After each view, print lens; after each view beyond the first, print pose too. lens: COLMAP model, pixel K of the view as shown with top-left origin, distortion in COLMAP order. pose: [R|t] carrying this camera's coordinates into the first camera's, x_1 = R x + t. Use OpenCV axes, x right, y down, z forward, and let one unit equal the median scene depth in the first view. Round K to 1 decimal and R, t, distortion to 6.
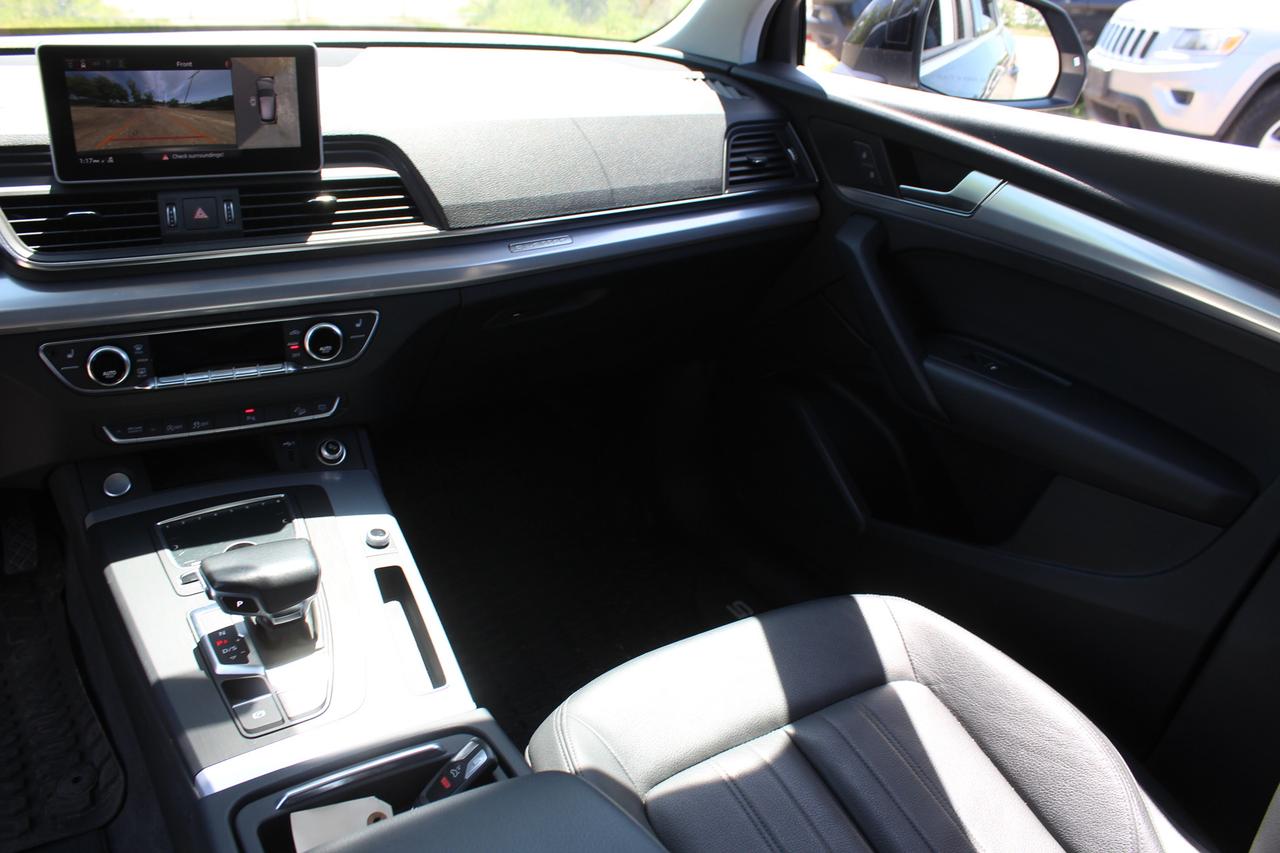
lens RADIAL K [[1059.0, 0, 647.0], [0, 1059.0, 411.7], [0, 0, 1]] dist [-0.176878, 0.157522]
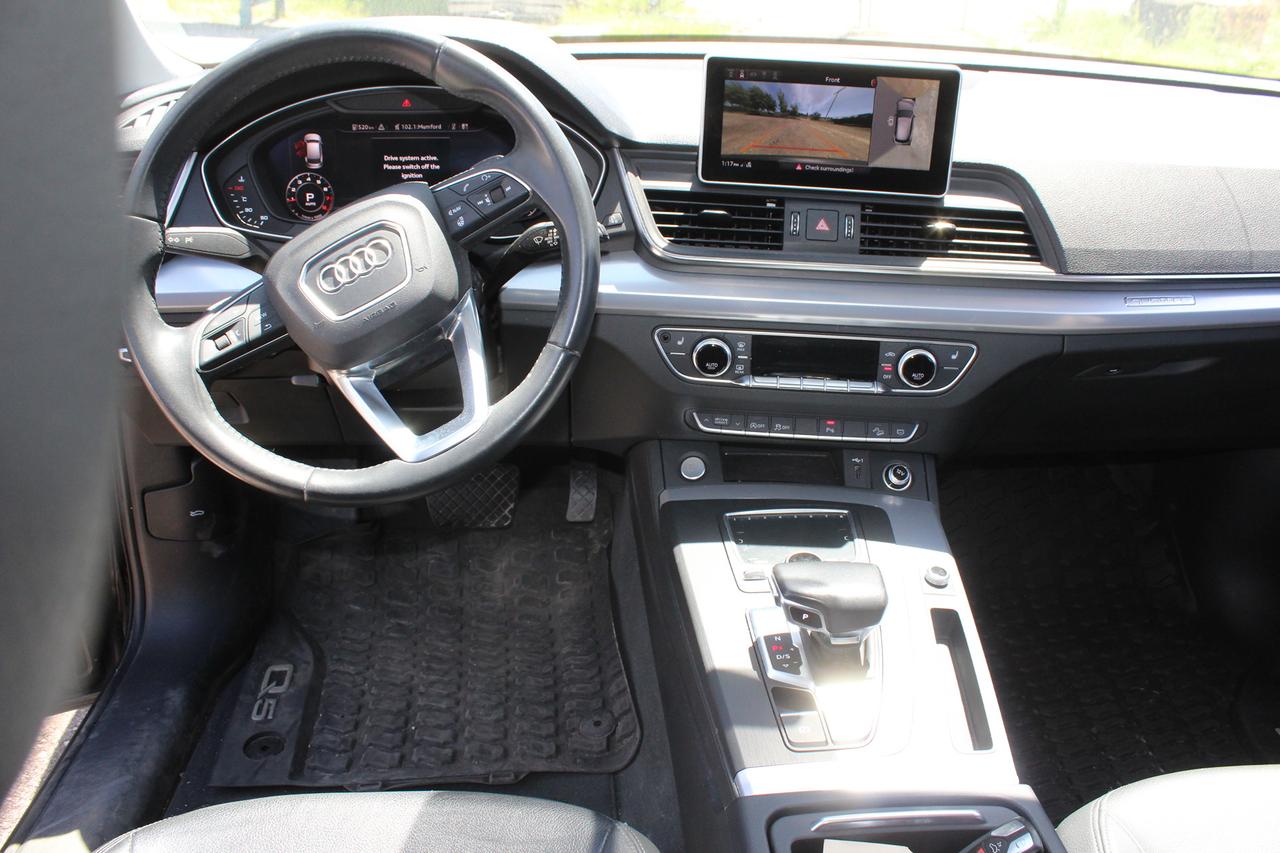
lens RADIAL K [[1059.0, 0, 647.0], [0, 1059.0, 411.7], [0, 0, 1]] dist [-0.176878, 0.157522]
pose [[0.878457, 0.175589, -0.444389, -0.093185], [-0.179212, 0.983215, 0.034232, -0.015611], [0.442940, 0.049569, 0.895180, 0.000696]]
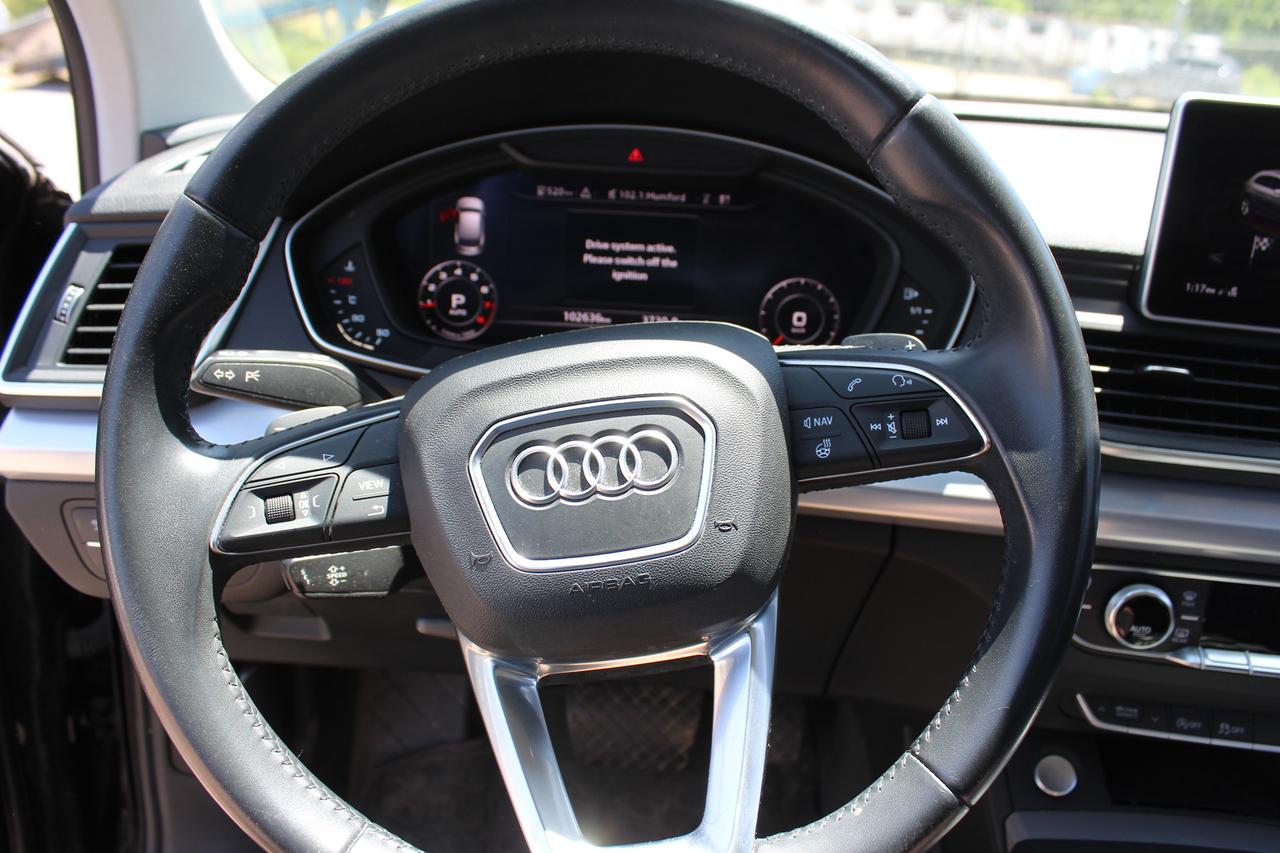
lens RADIAL K [[1059.0, 0, 647.0], [0, 1059.0, 411.7], [0, 0, 1]] dist [-0.176878, 0.157522]
pose [[0.843816, 0.178685, -0.506011, -0.484475], [-0.232009, 0.971729, -0.043754, -0.068157], [0.483887, 0.154320, 0.861417, 0.306811]]
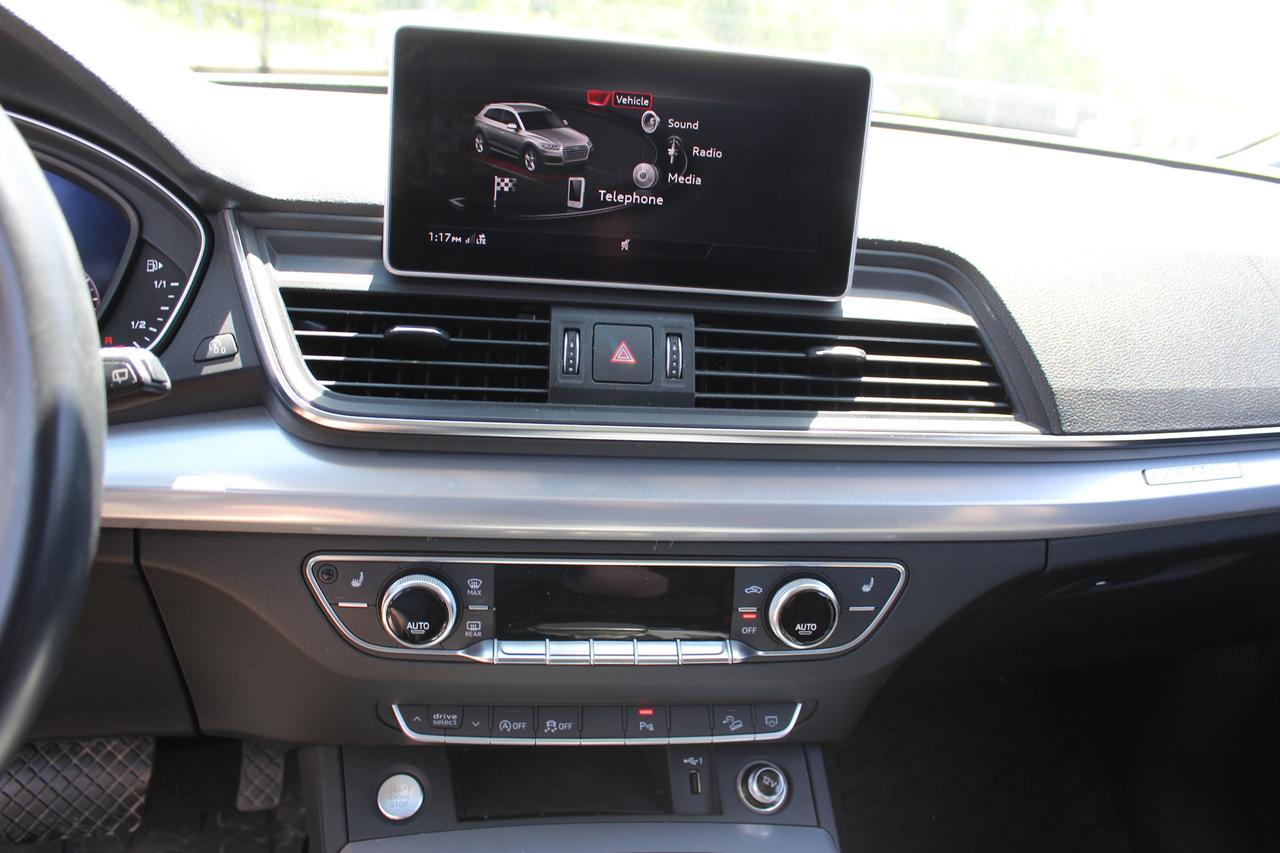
lens RADIAL K [[1059.0, 0, 647.0], [0, 1059.0, 411.7], [0, 0, 1]] dist [-0.176878, 0.157522]
pose [[0.956355, 0.106916, -0.271944, -0.269516], [-0.144962, 0.981655, -0.123851, -0.096707], [0.253714, 0.157867, 0.954310, 0.479681]]
